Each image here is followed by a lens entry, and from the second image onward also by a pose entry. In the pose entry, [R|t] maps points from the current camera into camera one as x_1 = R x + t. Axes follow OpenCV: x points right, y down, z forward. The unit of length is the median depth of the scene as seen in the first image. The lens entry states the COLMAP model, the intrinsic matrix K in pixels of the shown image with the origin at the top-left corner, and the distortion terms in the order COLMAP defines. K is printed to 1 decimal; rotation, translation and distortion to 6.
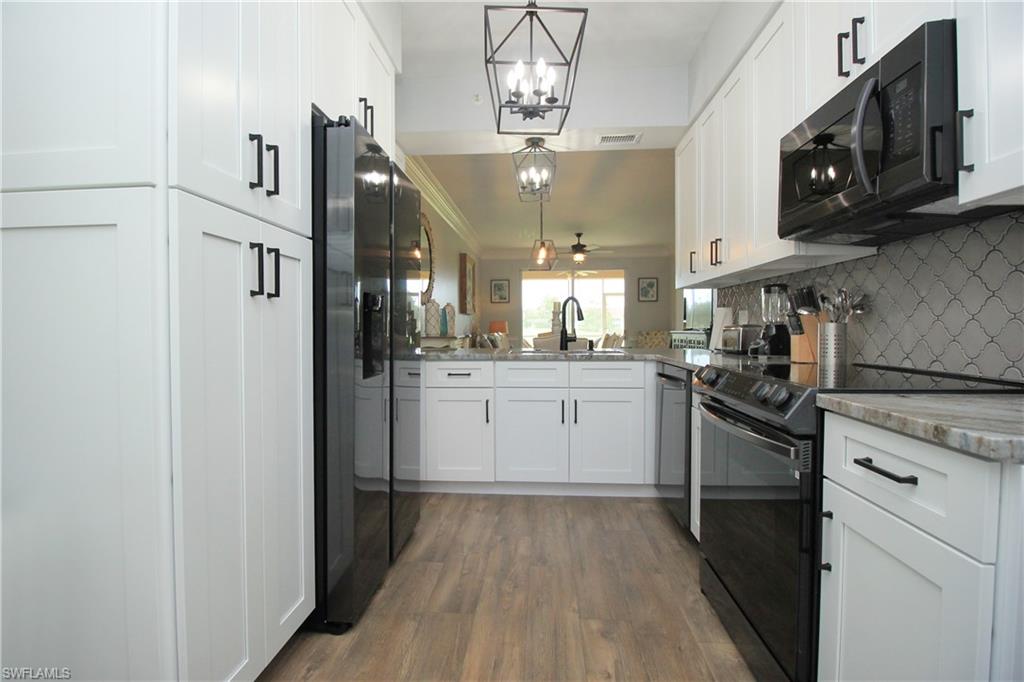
lens RADIAL K [[477.1, 0, 512.0], [0, 477.1, 341.0], [0, 0, 1]] dist [-0.001224, -0.015279]
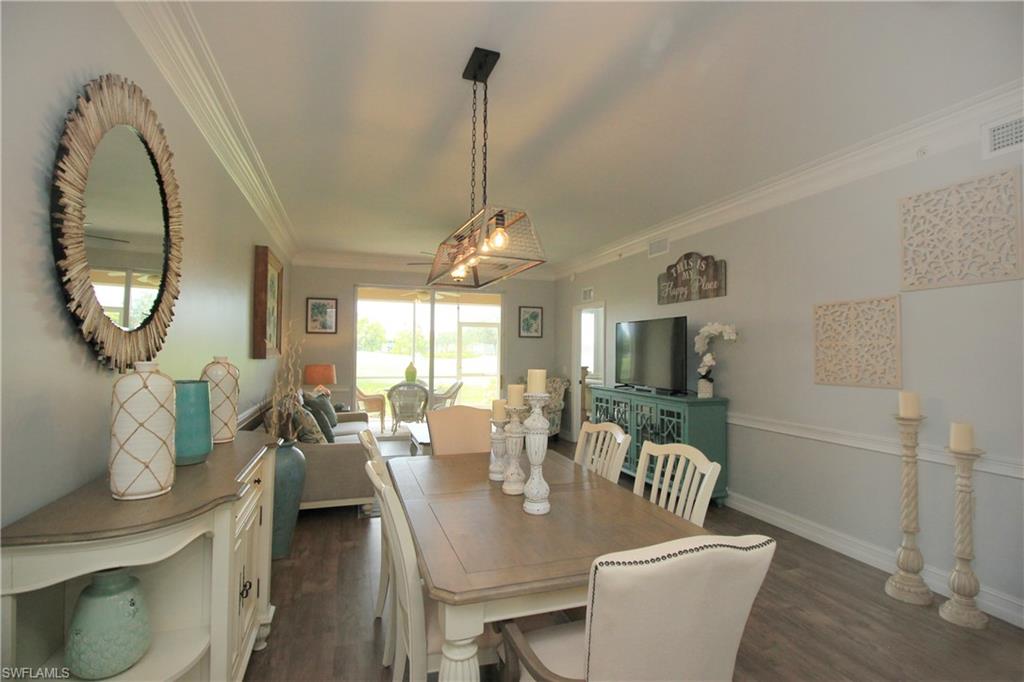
lens RADIAL K [[477.1, 0, 512.0], [0, 477.1, 341.0], [0, 0, 1]] dist [-0.001224, -0.015279]
pose [[0.922730, 0.022753, 0.384775, -0.035541], [-0.004771, 0.998854, -0.047622, -0.041167], [-0.385417, 0.042107, 0.921781, 0.310929]]
